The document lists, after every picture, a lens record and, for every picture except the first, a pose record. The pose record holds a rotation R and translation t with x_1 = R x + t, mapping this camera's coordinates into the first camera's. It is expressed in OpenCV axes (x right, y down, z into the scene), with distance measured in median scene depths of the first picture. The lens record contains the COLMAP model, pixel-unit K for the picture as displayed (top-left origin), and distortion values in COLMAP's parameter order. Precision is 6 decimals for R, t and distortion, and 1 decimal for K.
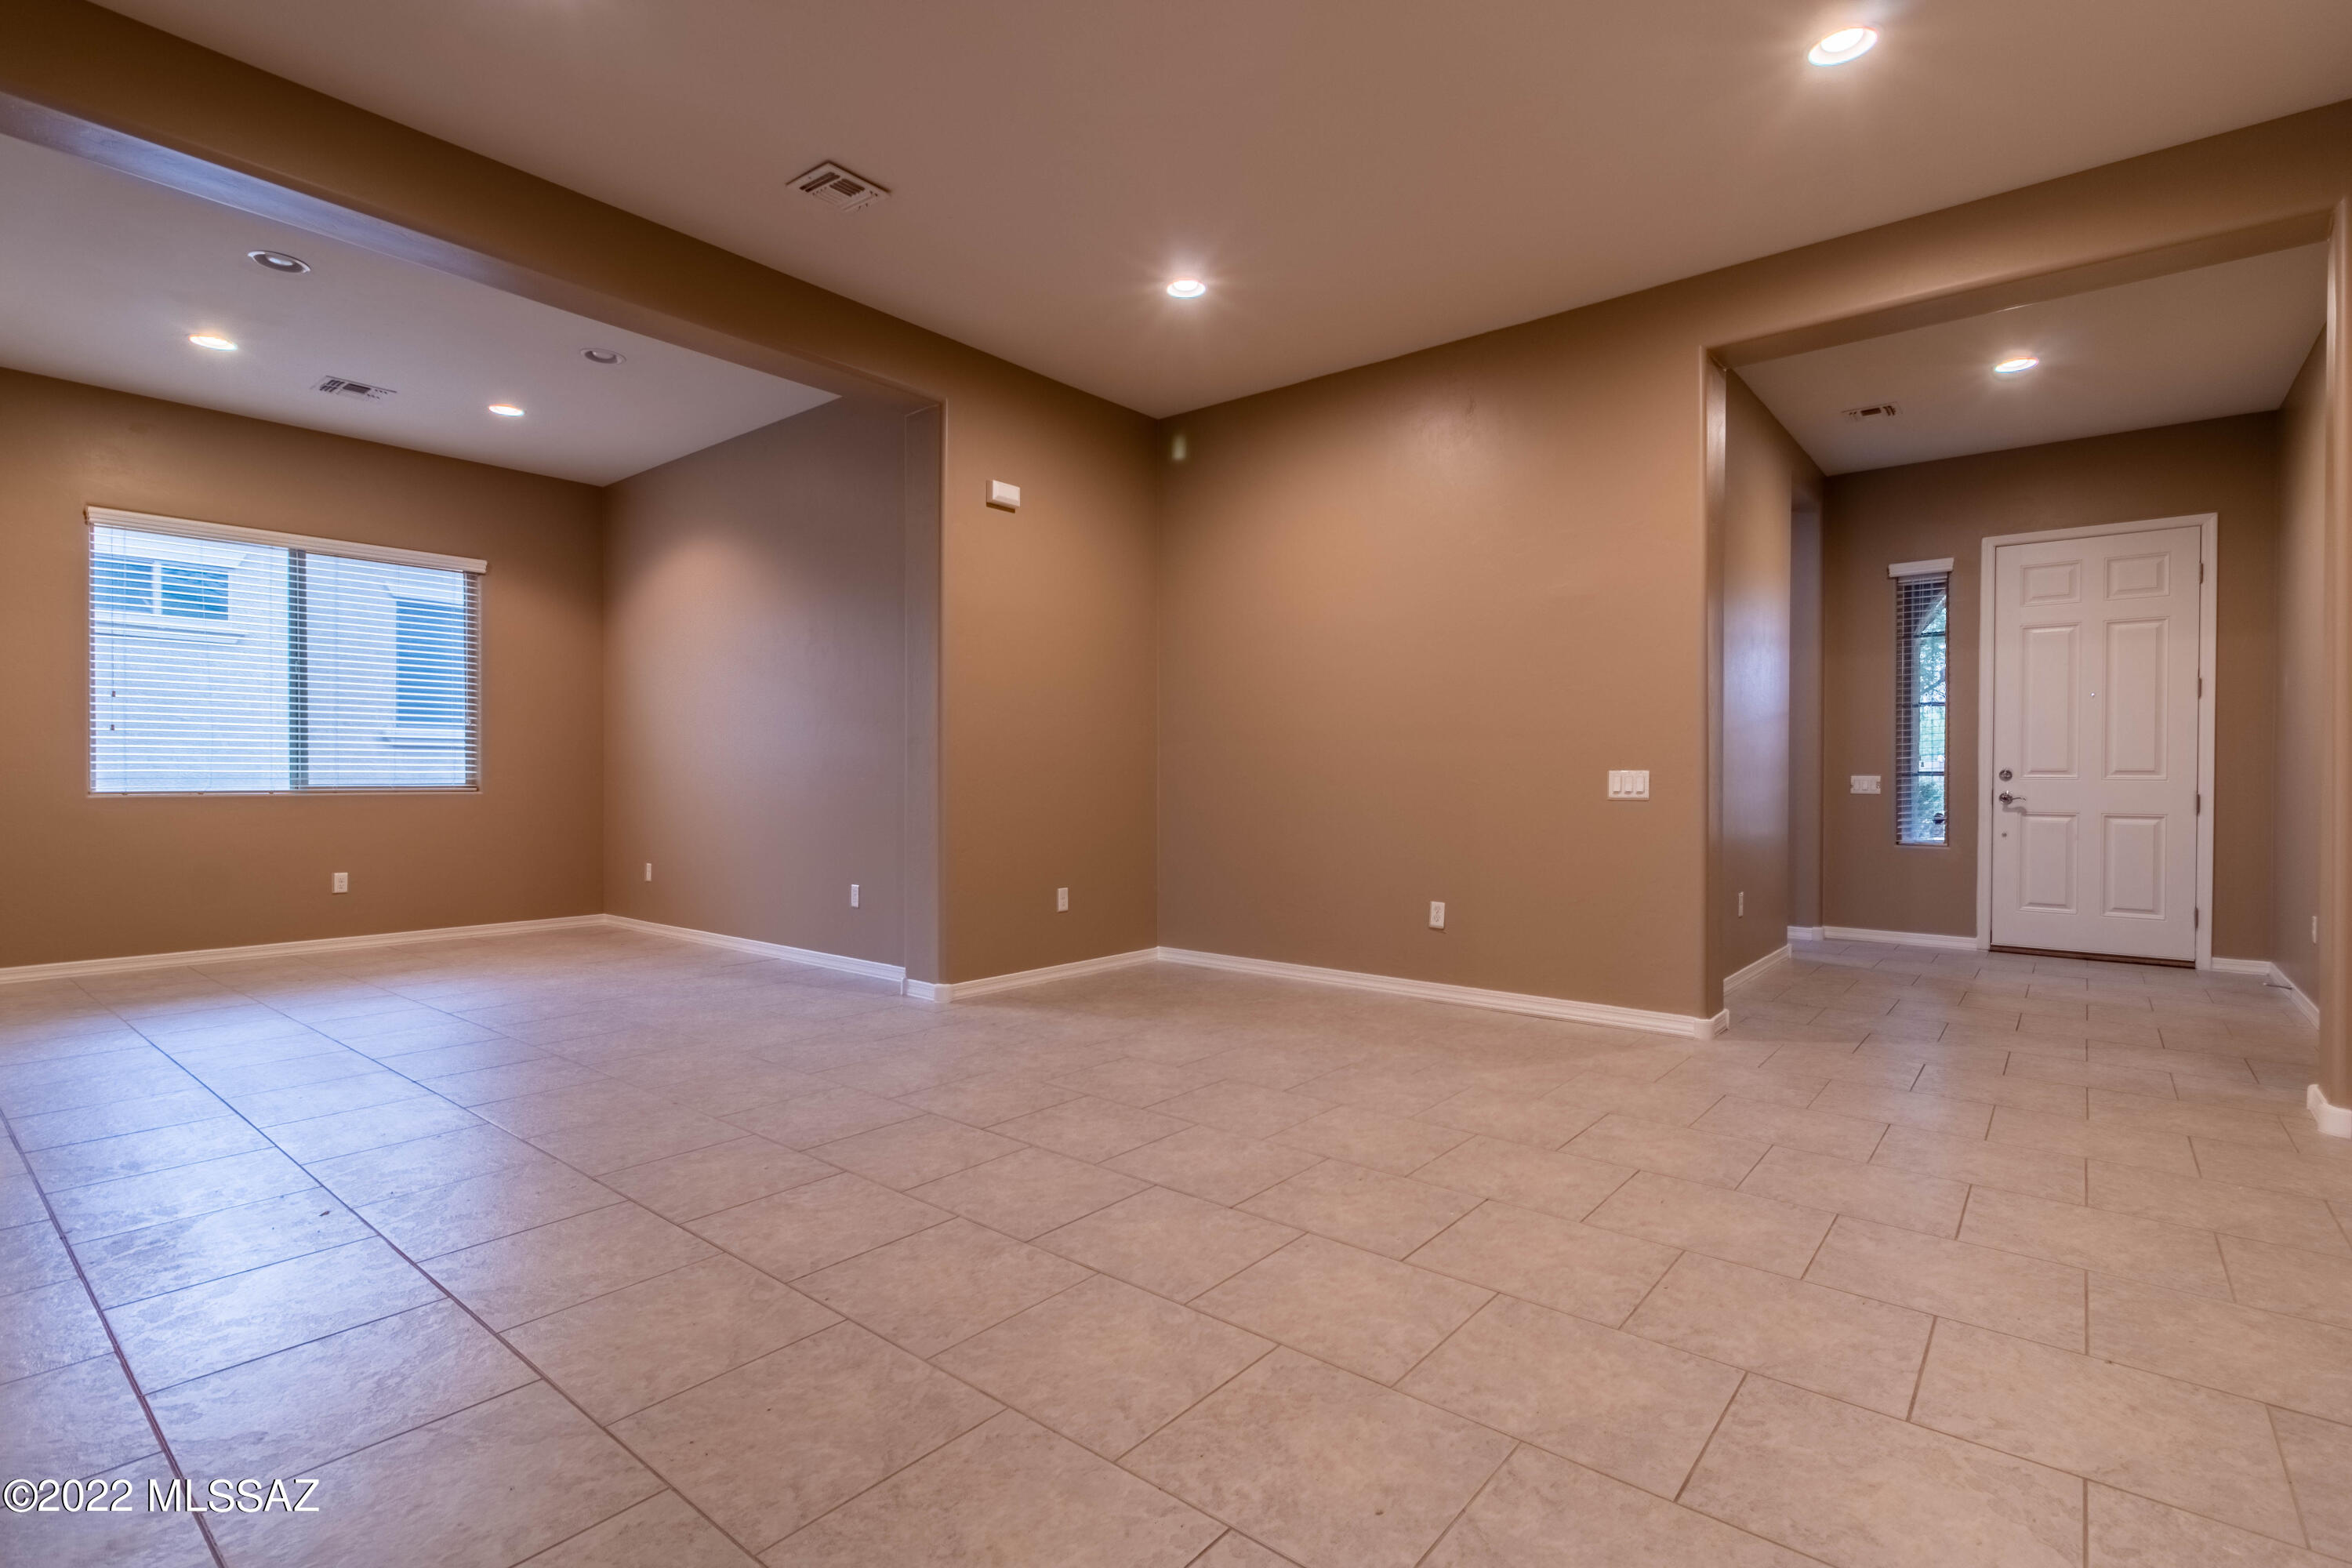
lens RADIAL K [[1103.2, 0, 1184.4], [0, 1103.2, 778.2], [0, 0, 1]] dist [0.002207, 0.000133]
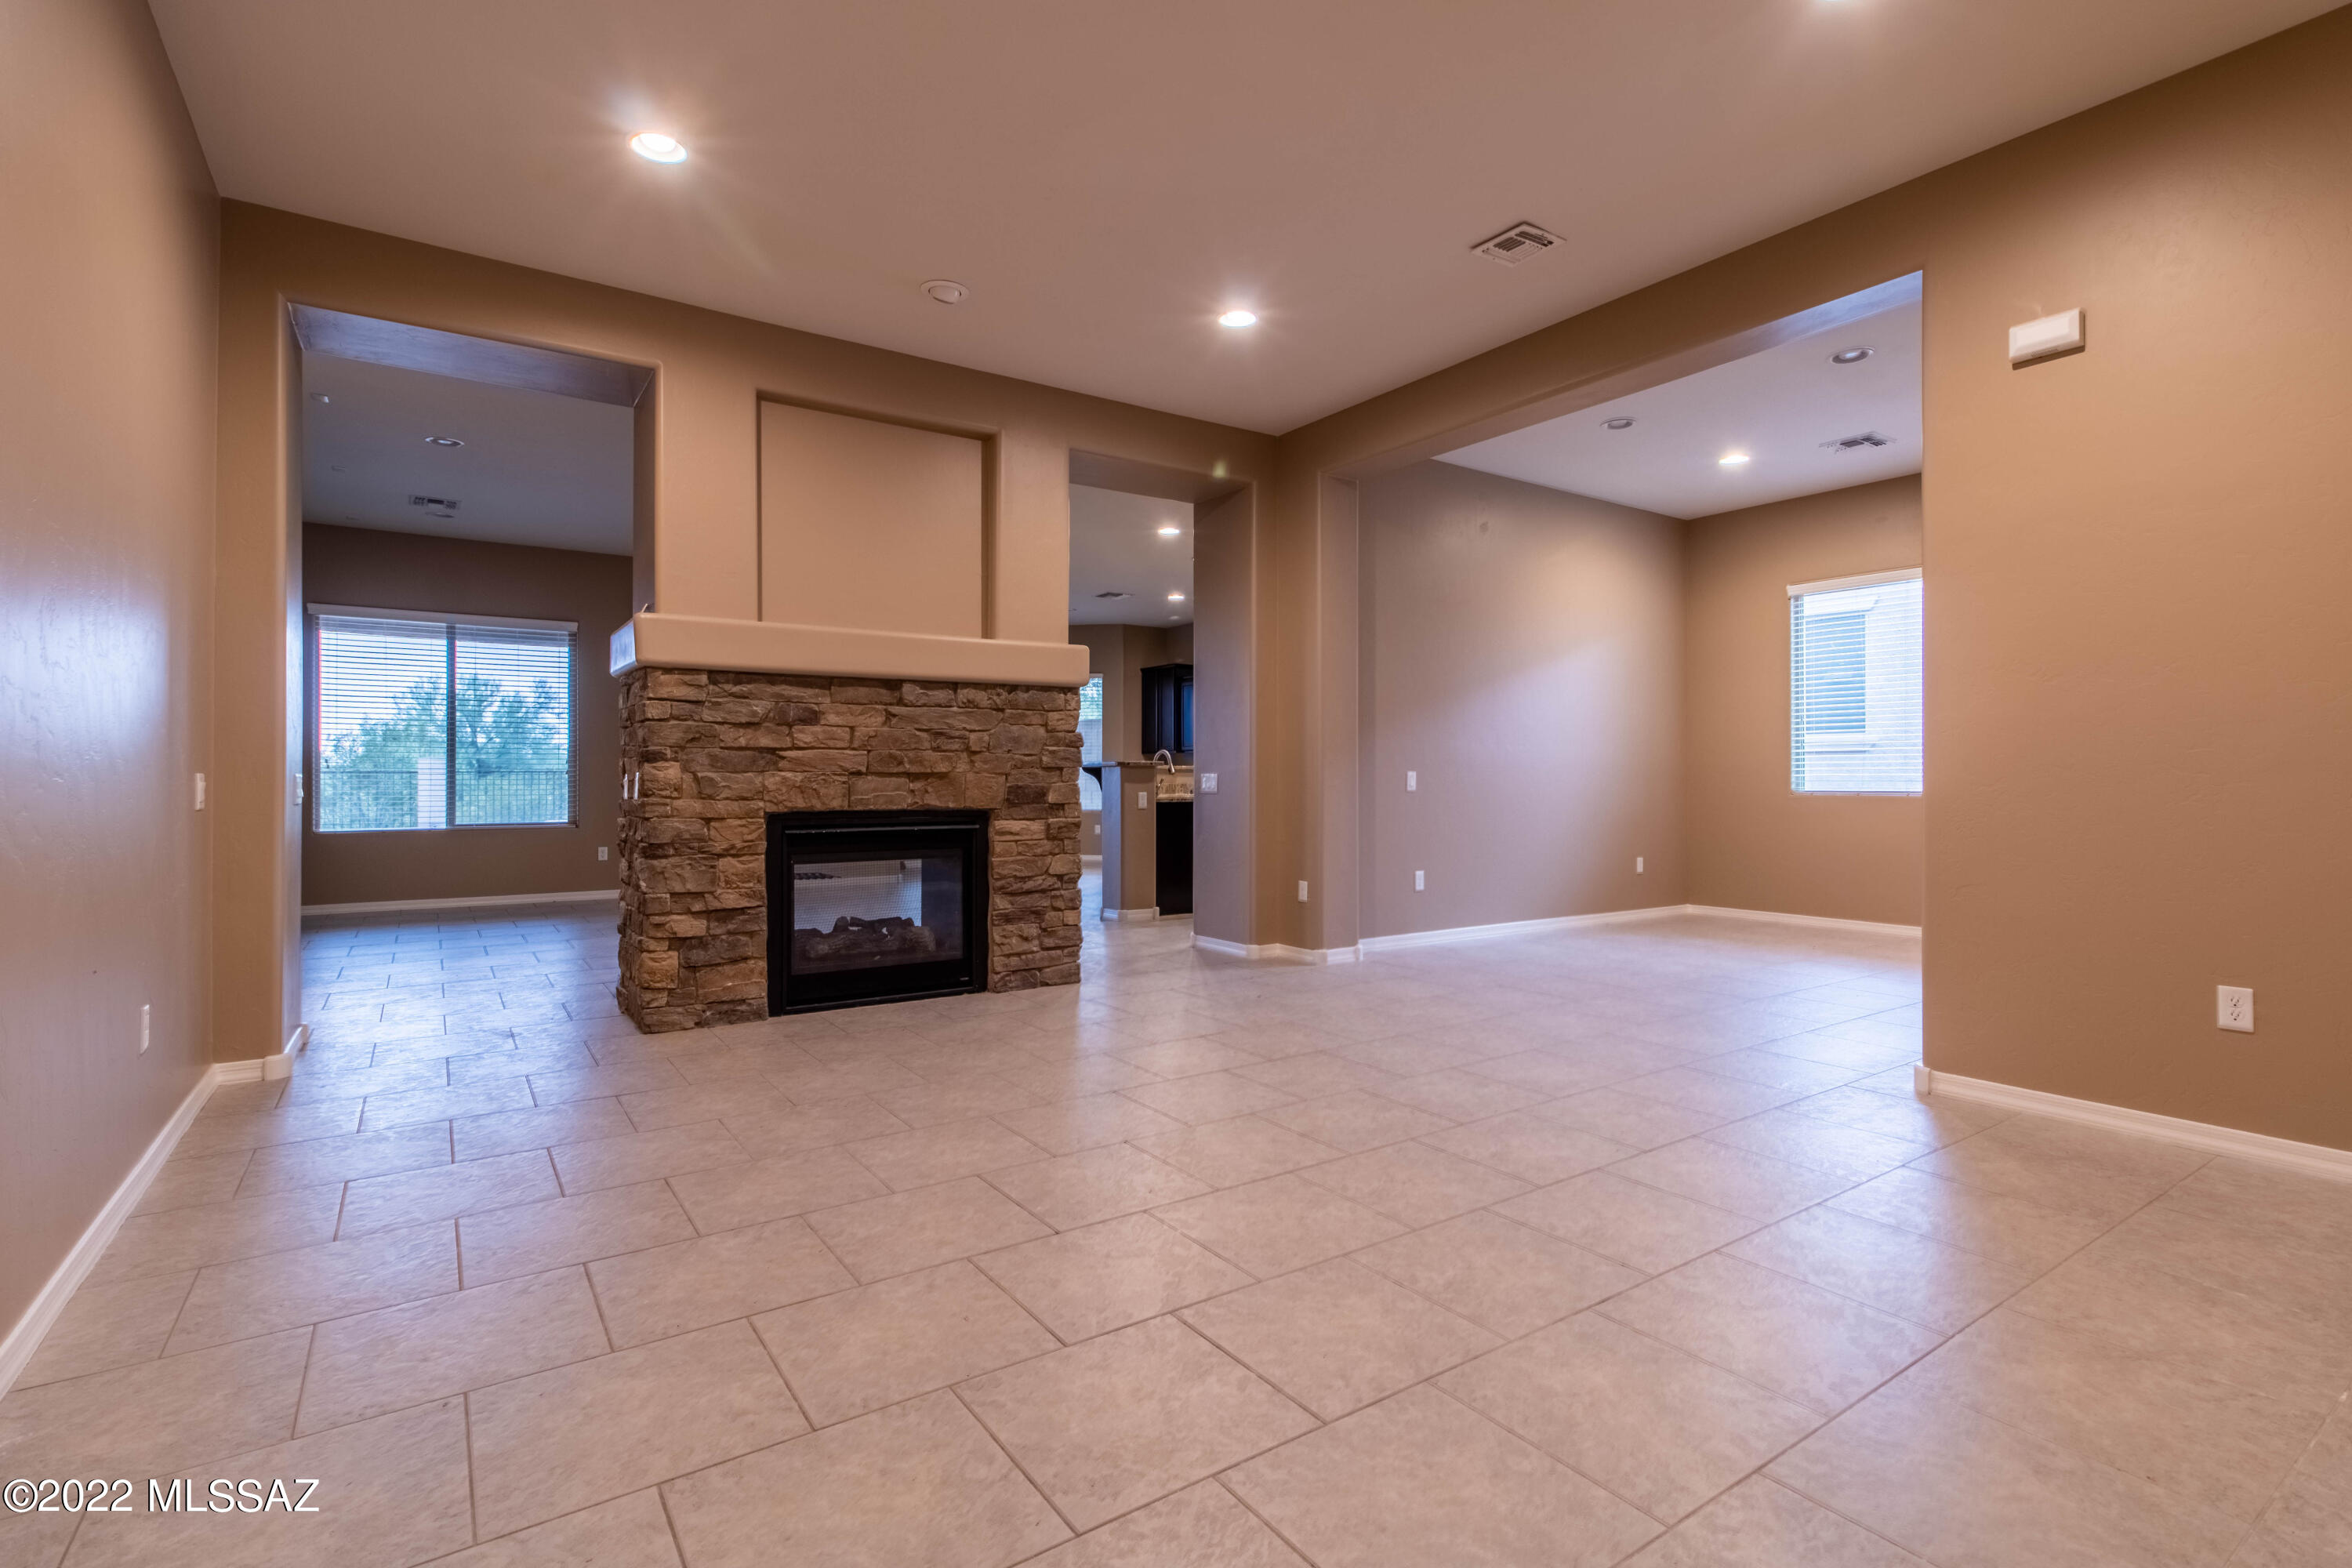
lens RADIAL K [[1103.2, 0, 1184.4], [0, 1103.2, 778.2], [0, 0, 1]] dist [0.002207, 0.000133]
pose [[-0.280560, -0.000404, -0.959836, 1.253307], [-0.001428, 0.999999, -0.000004, -0.003384], [0.959836, 0.001369, -0.280560, 1.497337]]
